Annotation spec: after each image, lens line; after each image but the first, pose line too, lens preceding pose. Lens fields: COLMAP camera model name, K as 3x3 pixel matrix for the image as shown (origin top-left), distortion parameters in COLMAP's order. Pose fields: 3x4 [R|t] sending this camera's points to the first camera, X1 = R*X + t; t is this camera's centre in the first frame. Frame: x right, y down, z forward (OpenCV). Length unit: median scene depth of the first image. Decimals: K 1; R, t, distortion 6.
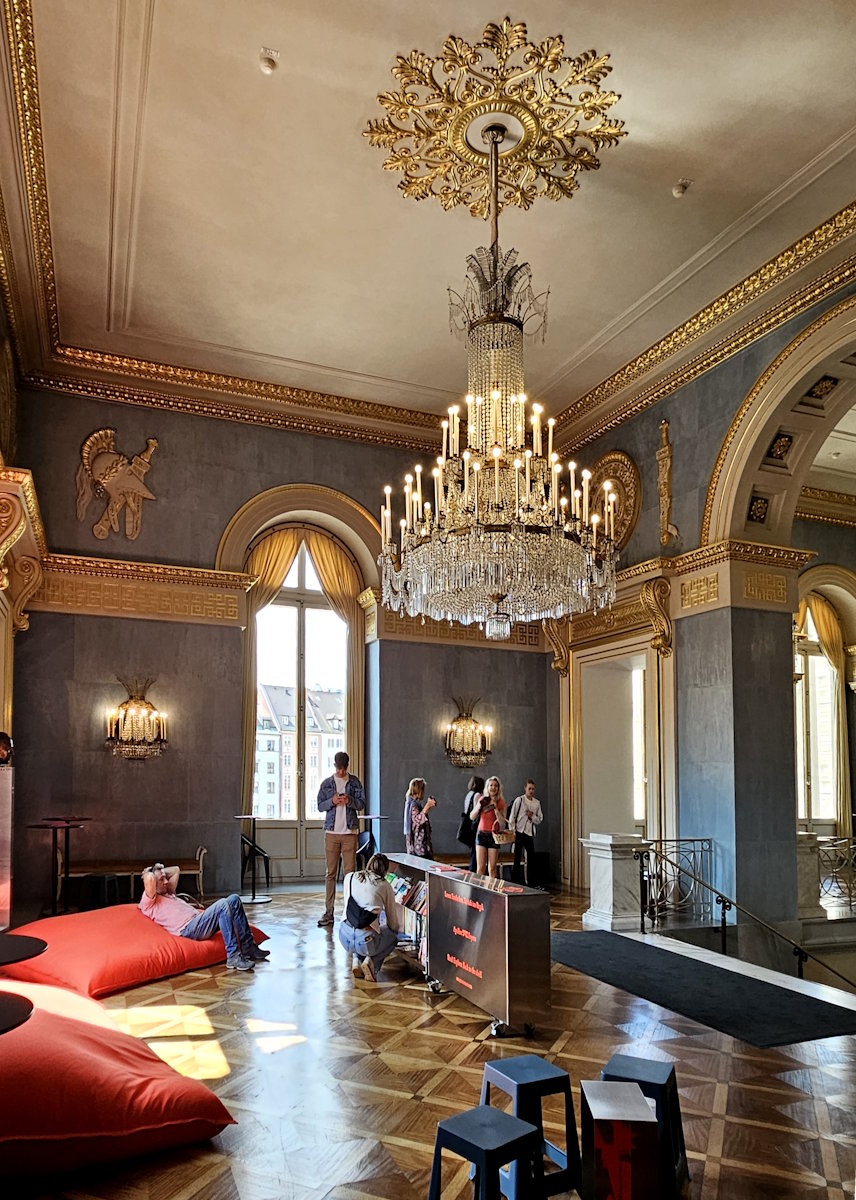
lens RADIAL K [[837.8, 0, 428.0], [0, 837.8, 600.0], [0, 0, 1]] dist [0.052907, -0.061198]
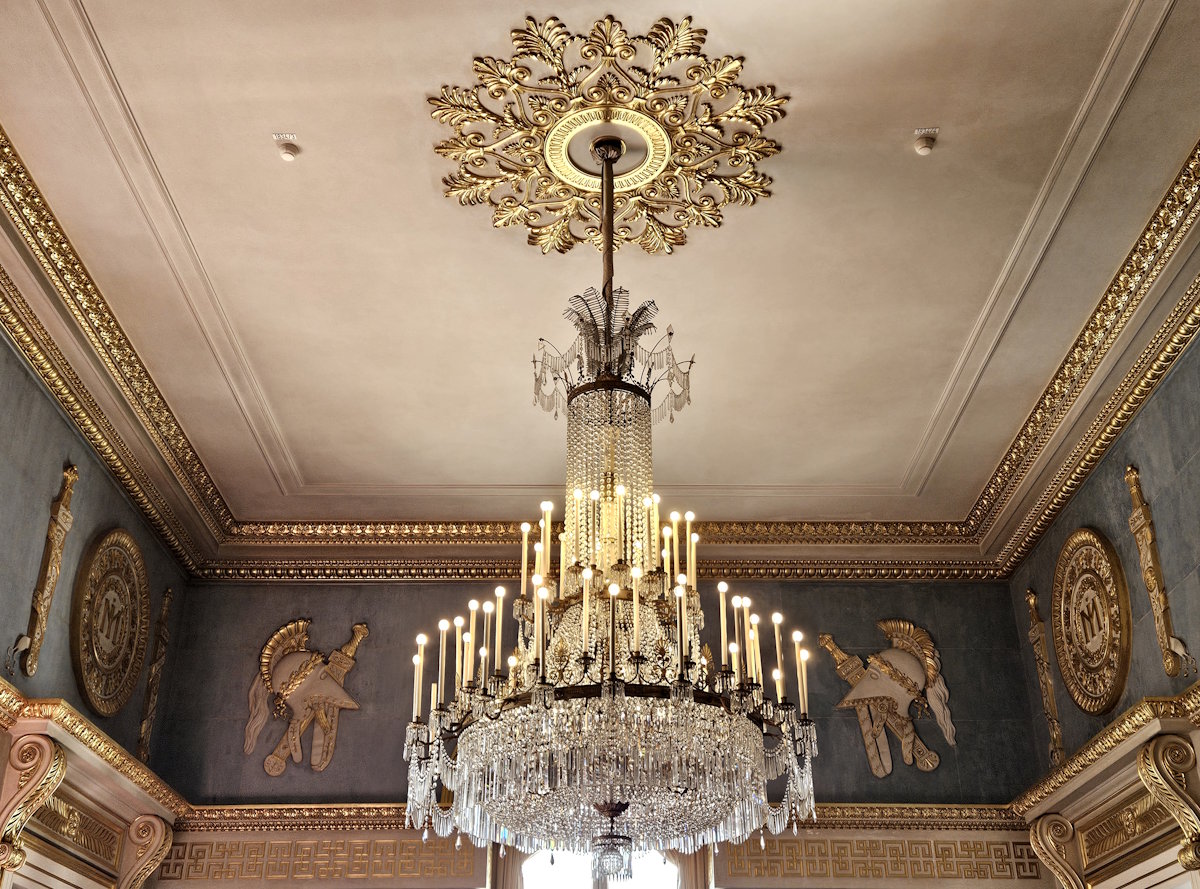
lens RADIAL K [[1251.1, 0, 600.0], [0, 1251.1, 444.5], [0, 0, 1]] dist [0.065410, 0.011935]
pose [[0.934673, -0.192252, -0.299040, 0.236667], [0.095658, 0.946145, -0.309289, 0.018702], [0.342397, 0.260479, 0.902727, 0.055674]]
